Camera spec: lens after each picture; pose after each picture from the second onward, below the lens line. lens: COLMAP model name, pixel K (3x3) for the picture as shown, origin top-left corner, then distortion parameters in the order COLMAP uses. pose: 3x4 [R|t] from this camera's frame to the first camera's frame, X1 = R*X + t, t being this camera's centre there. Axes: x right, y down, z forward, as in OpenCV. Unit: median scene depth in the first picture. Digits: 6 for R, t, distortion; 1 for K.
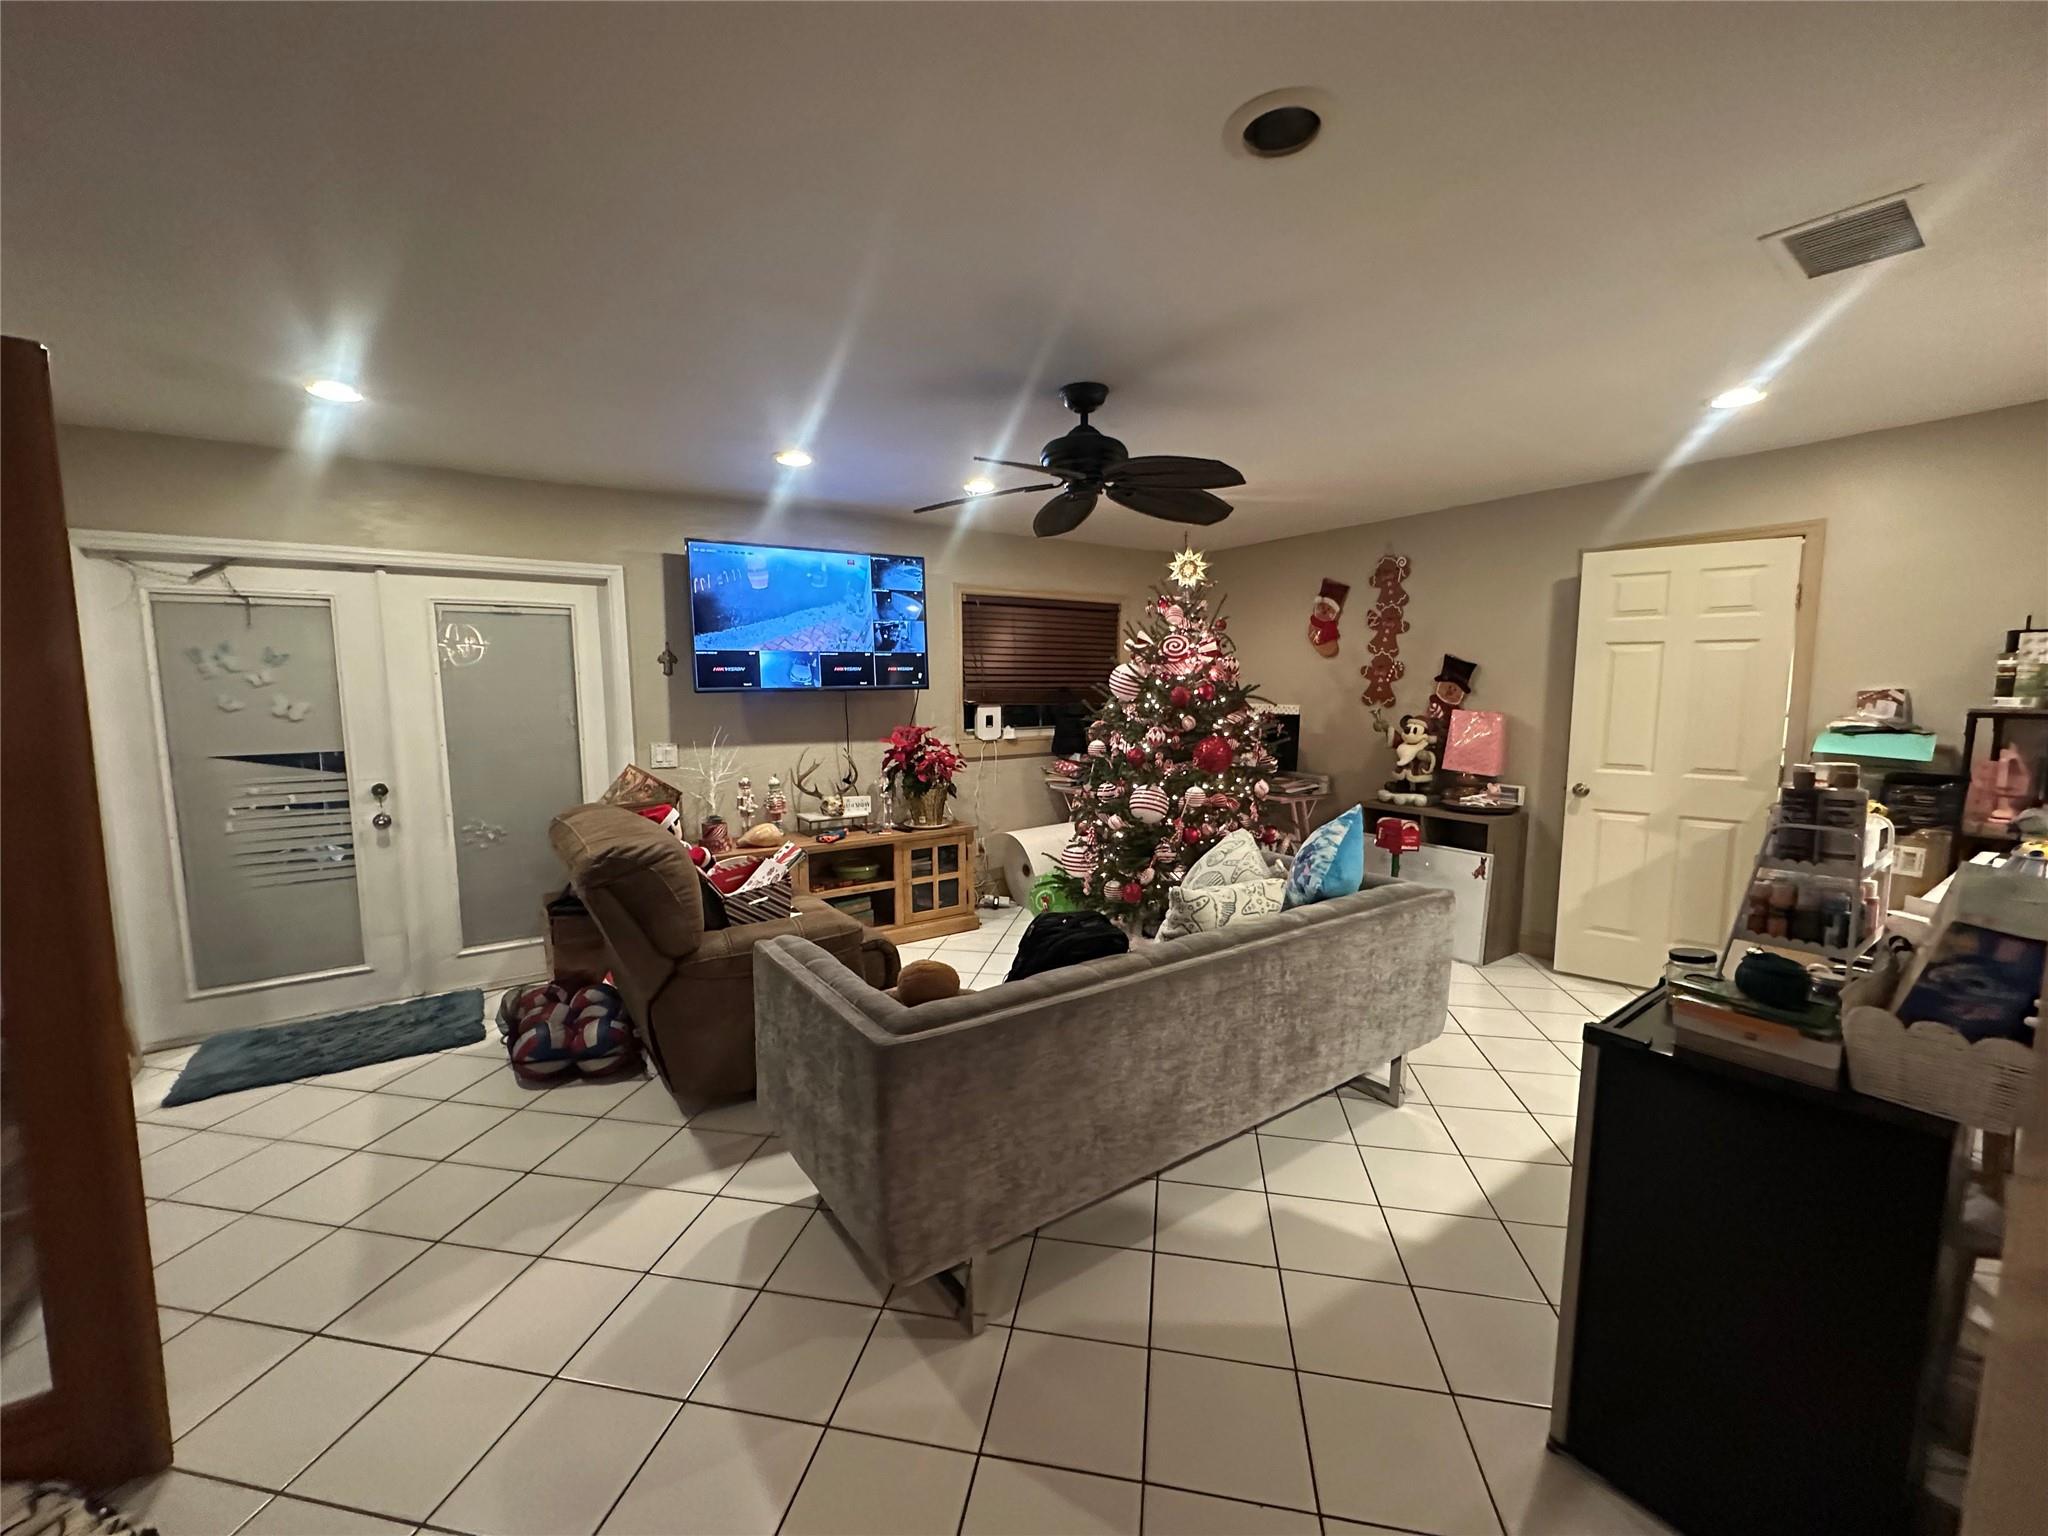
lens RADIAL K [[813.3, 0, 1024.0], [0, 813.3, 768.0], [0, 0, 1]] dist [0.000792, 0.000068]
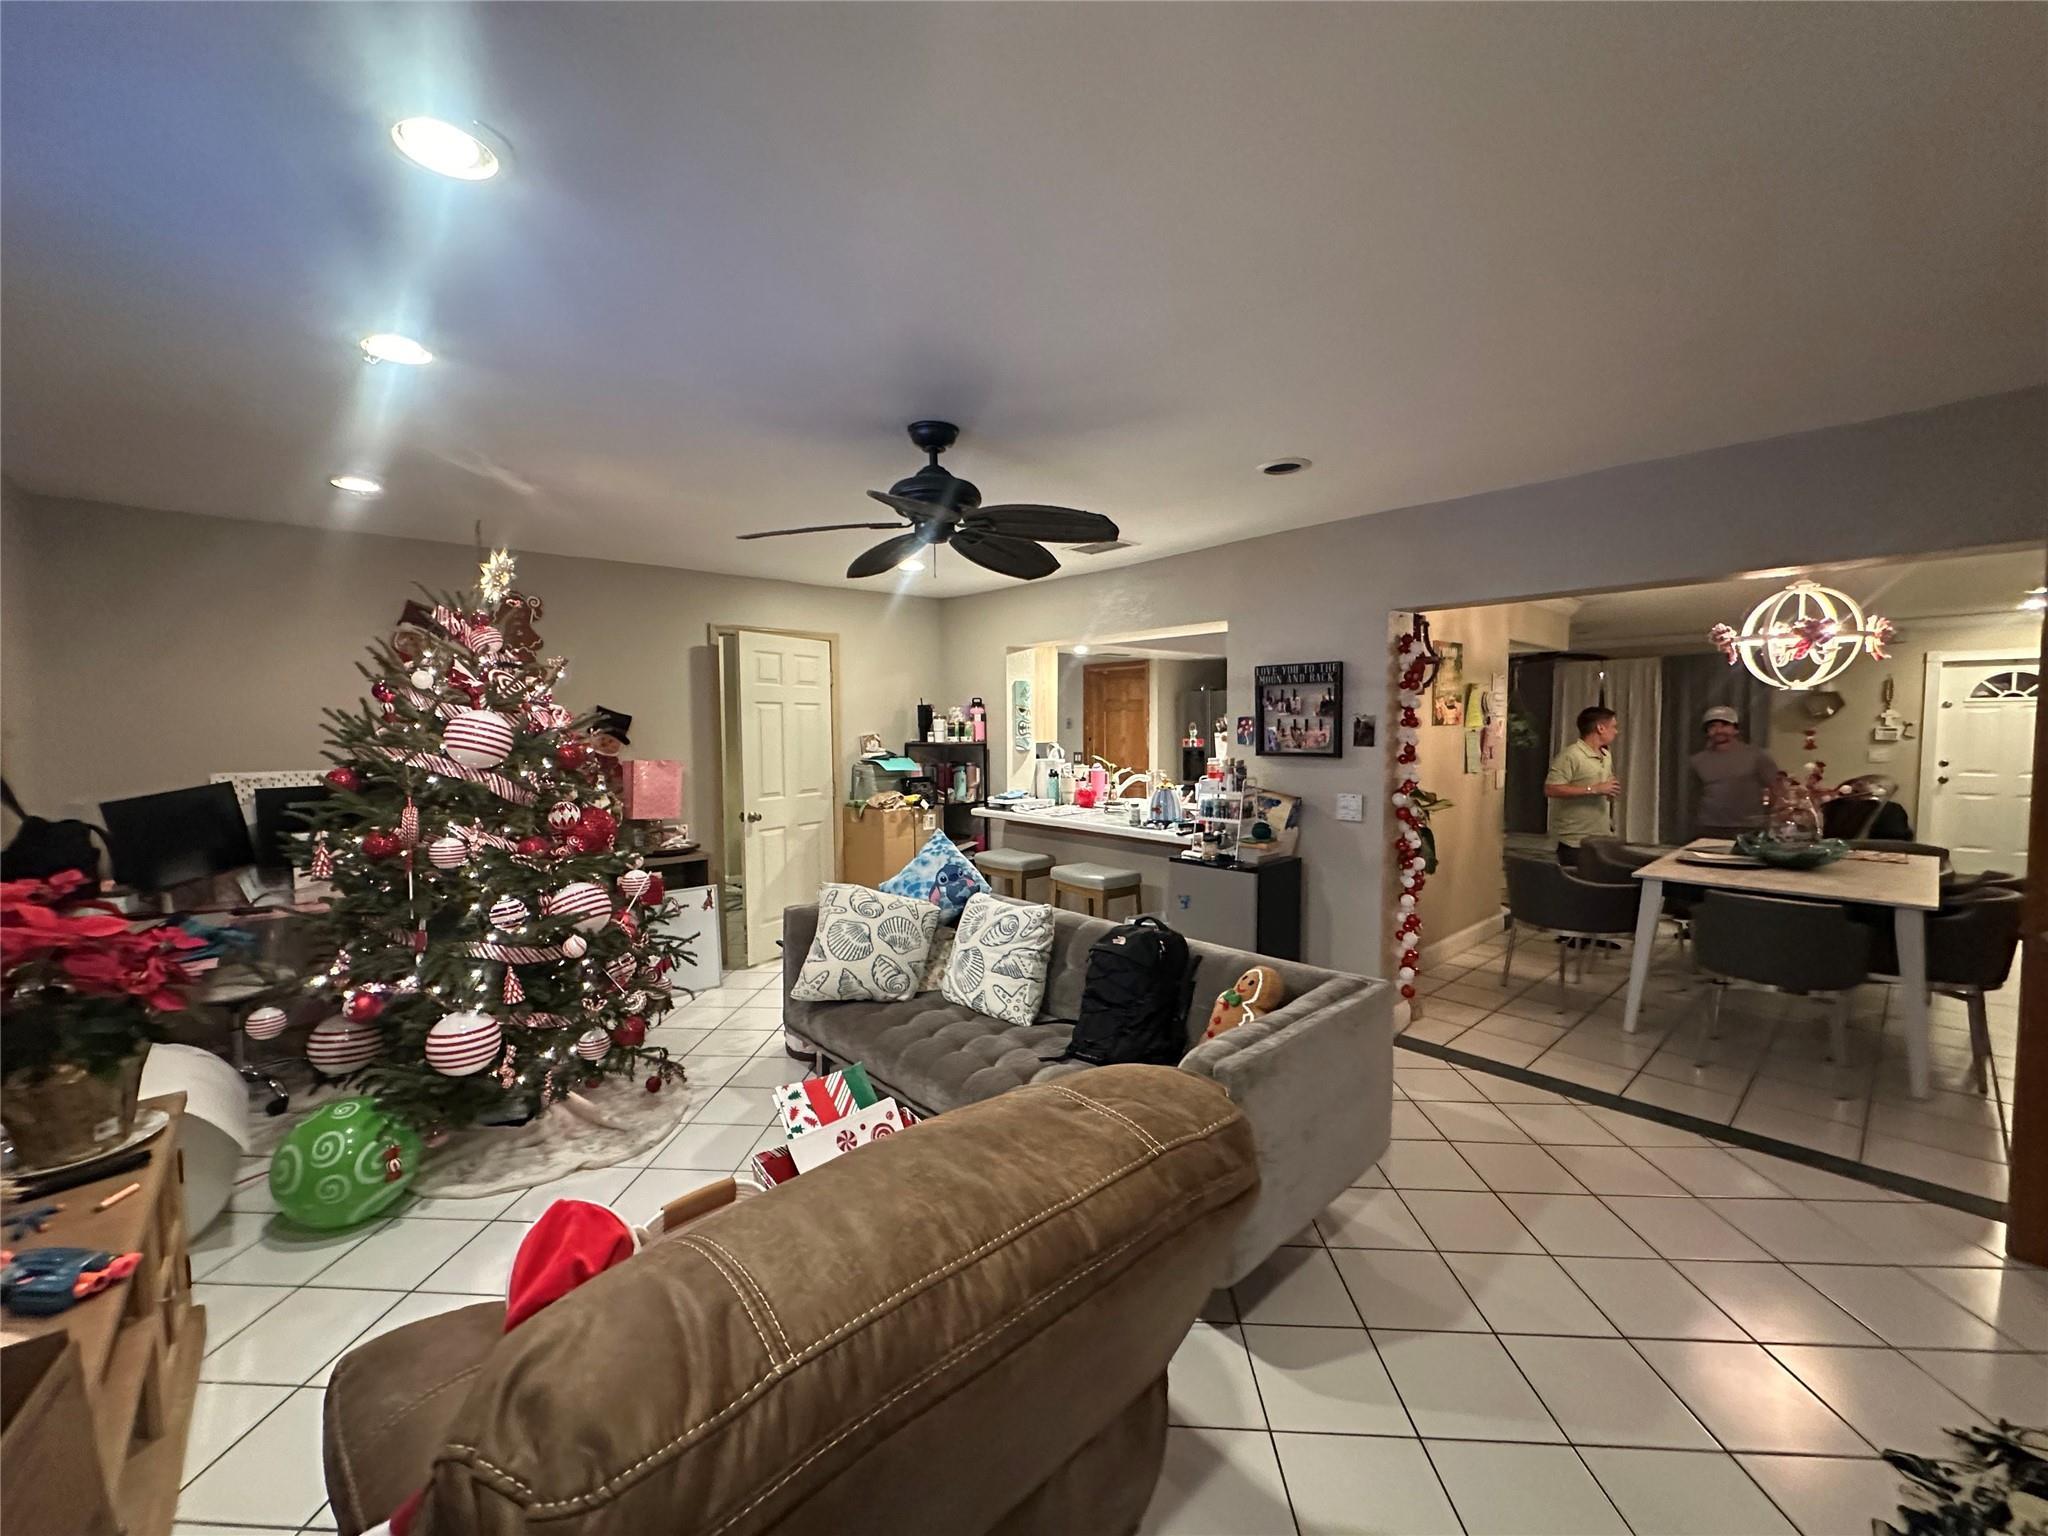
lens RADIAL K [[813.3, 0, 1024.0], [0, 813.3, 768.0], [0, 0, 1]] dist [0.000792, 0.000068]
pose [[-0.134557, -0.053158, 0.989479, -0.619481], [0.112106, 0.991332, 0.068502, -0.087476], [-0.984544, 0.120144, -0.127432, 0.734778]]
